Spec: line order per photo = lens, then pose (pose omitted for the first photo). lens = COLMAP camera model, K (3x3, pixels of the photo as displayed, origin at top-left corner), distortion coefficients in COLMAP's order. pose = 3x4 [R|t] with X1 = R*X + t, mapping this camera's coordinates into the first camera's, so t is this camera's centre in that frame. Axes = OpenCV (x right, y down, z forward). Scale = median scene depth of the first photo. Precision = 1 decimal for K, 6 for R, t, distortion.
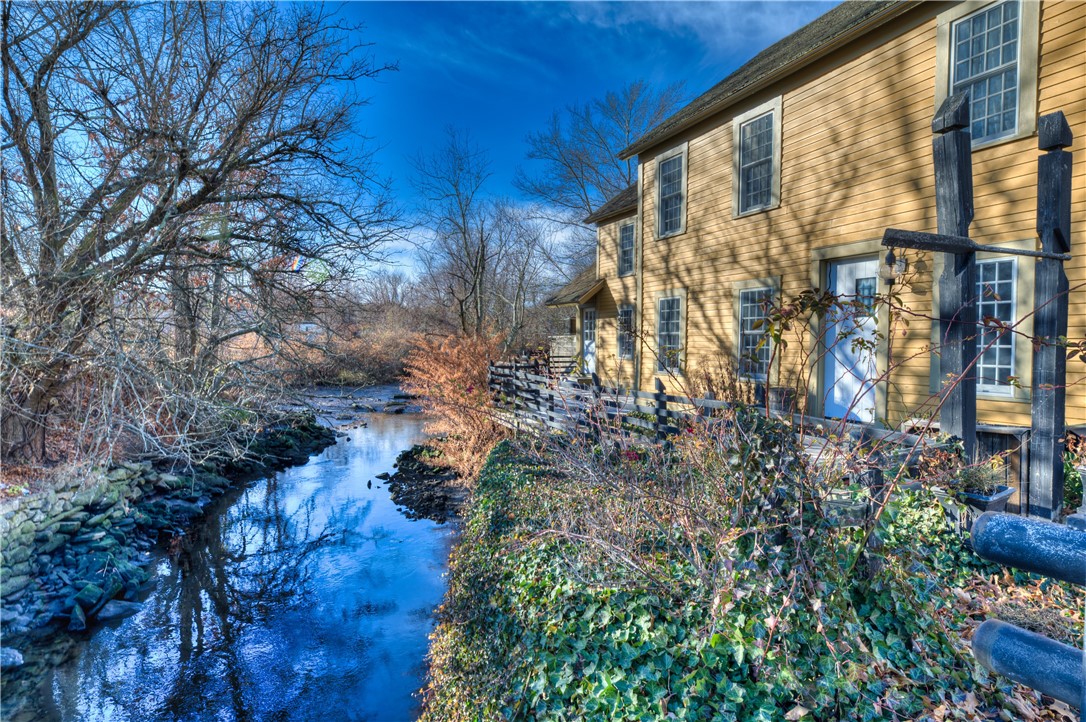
lens RADIAL K [[600.7, 0, 543.4], [0, 600.7, 360.6], [0, 0, 1]] dist [-0.007287, -0.002075]
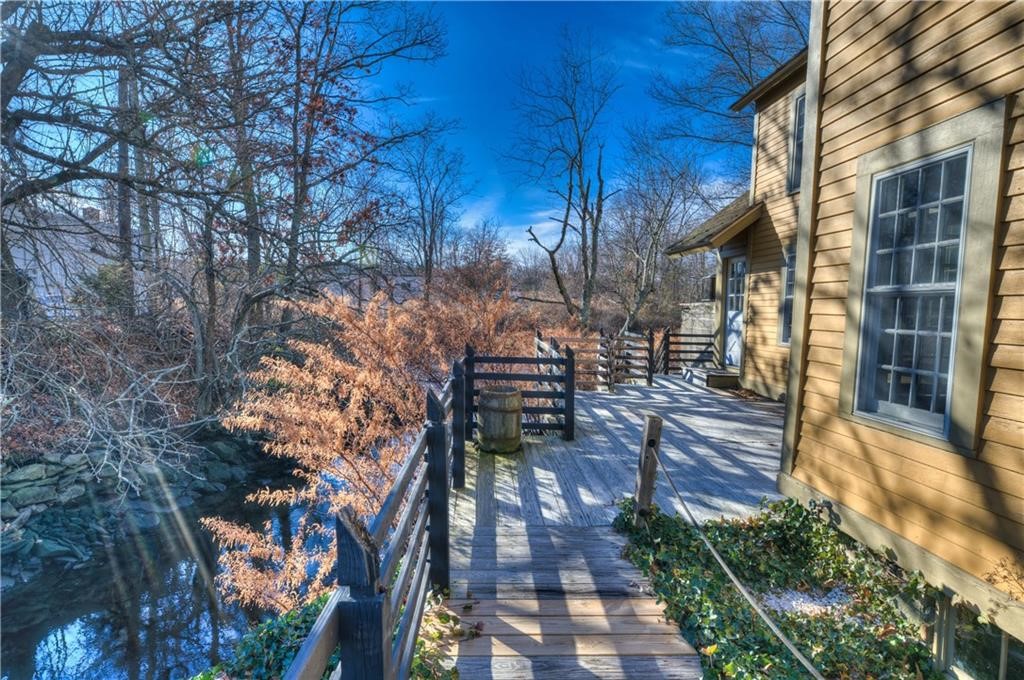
lens RADIAL K [[566.4, 0, 510.3], [0, 566.4, 339.5], [0, 0, 1]] dist [-0.007287, -0.002075]
pose [[0.929358, 0.041331, -0.366858, 0.085156], [-0.033525, 0.999056, 0.027625, -0.014358], [0.367654, -0.013375, 0.929867, 0.432959]]
